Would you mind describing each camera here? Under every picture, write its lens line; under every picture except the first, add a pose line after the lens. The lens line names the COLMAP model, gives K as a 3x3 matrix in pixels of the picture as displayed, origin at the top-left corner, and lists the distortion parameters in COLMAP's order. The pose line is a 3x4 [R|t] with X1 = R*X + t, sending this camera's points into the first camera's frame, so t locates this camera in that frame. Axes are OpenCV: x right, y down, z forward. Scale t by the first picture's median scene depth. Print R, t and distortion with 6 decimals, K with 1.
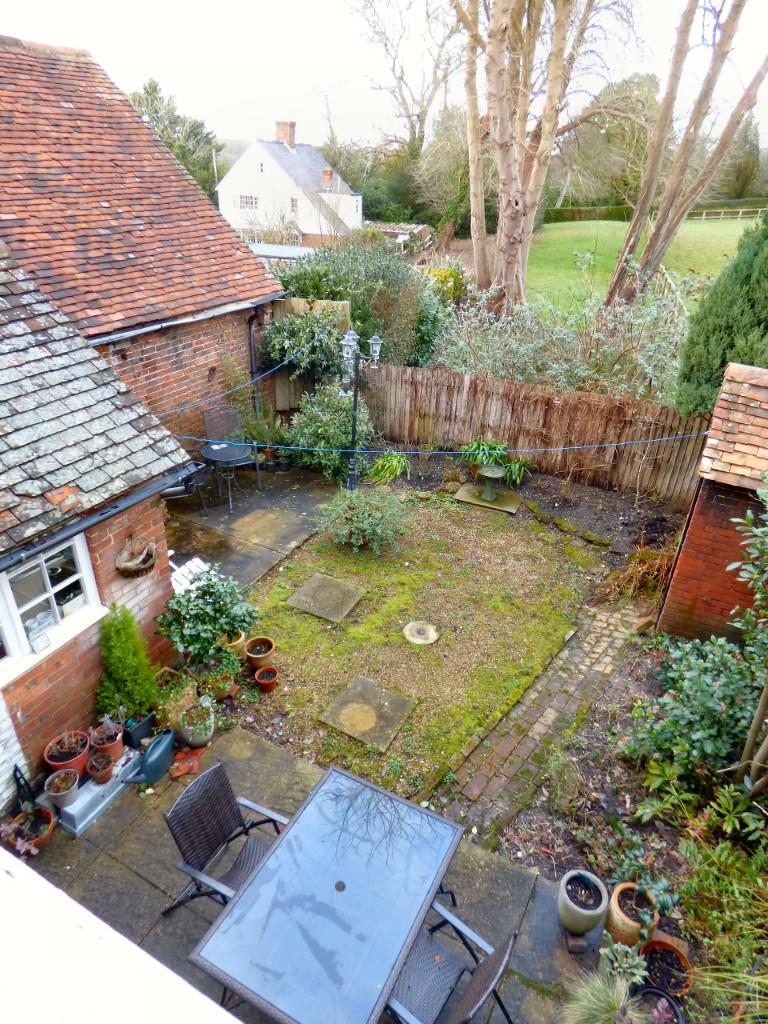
lens RADIAL K [[643.8, 0, 382.4], [0, 643.8, 513.7], [0, 0, 1]] dist [-0.010950, -0.001317]
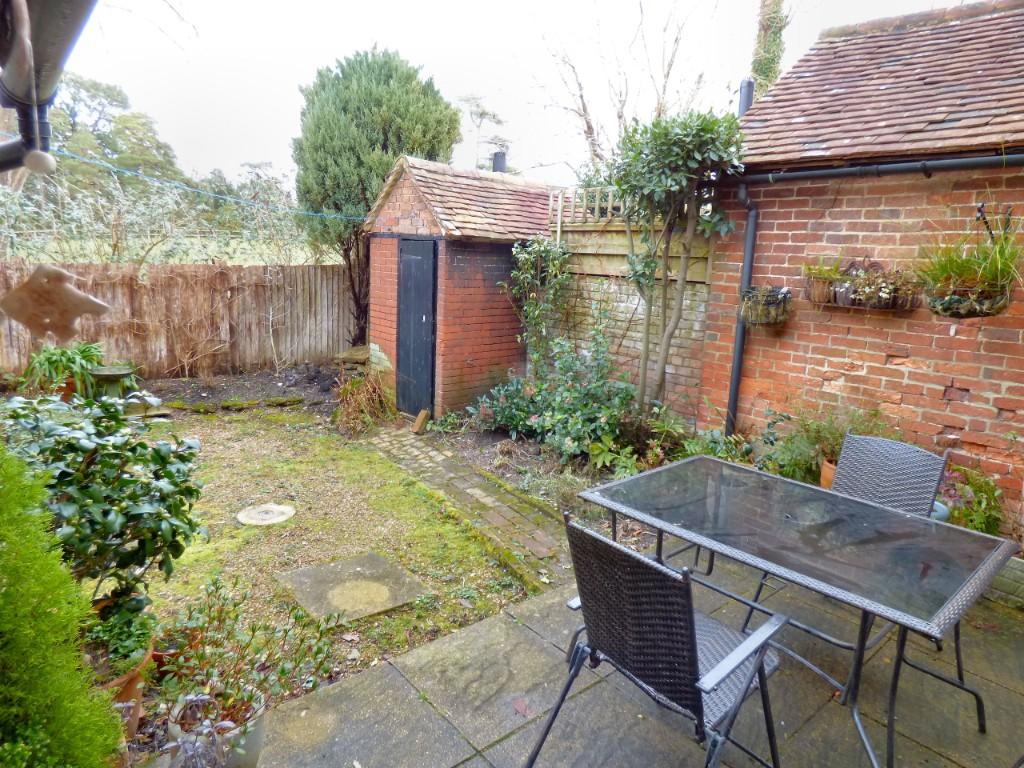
lens RADIAL K [[643.8, 0, 510.2], [0, 643.8, 382.2], [0, 0, 1]] dist [-0.010950, -0.001317]
pose [[0.352895, -0.188841, 0.916408, -0.350726], [0.428411, 0.903336, 0.021172, 0.128333], [-0.831823, 0.385128, 0.399684, 0.392478]]
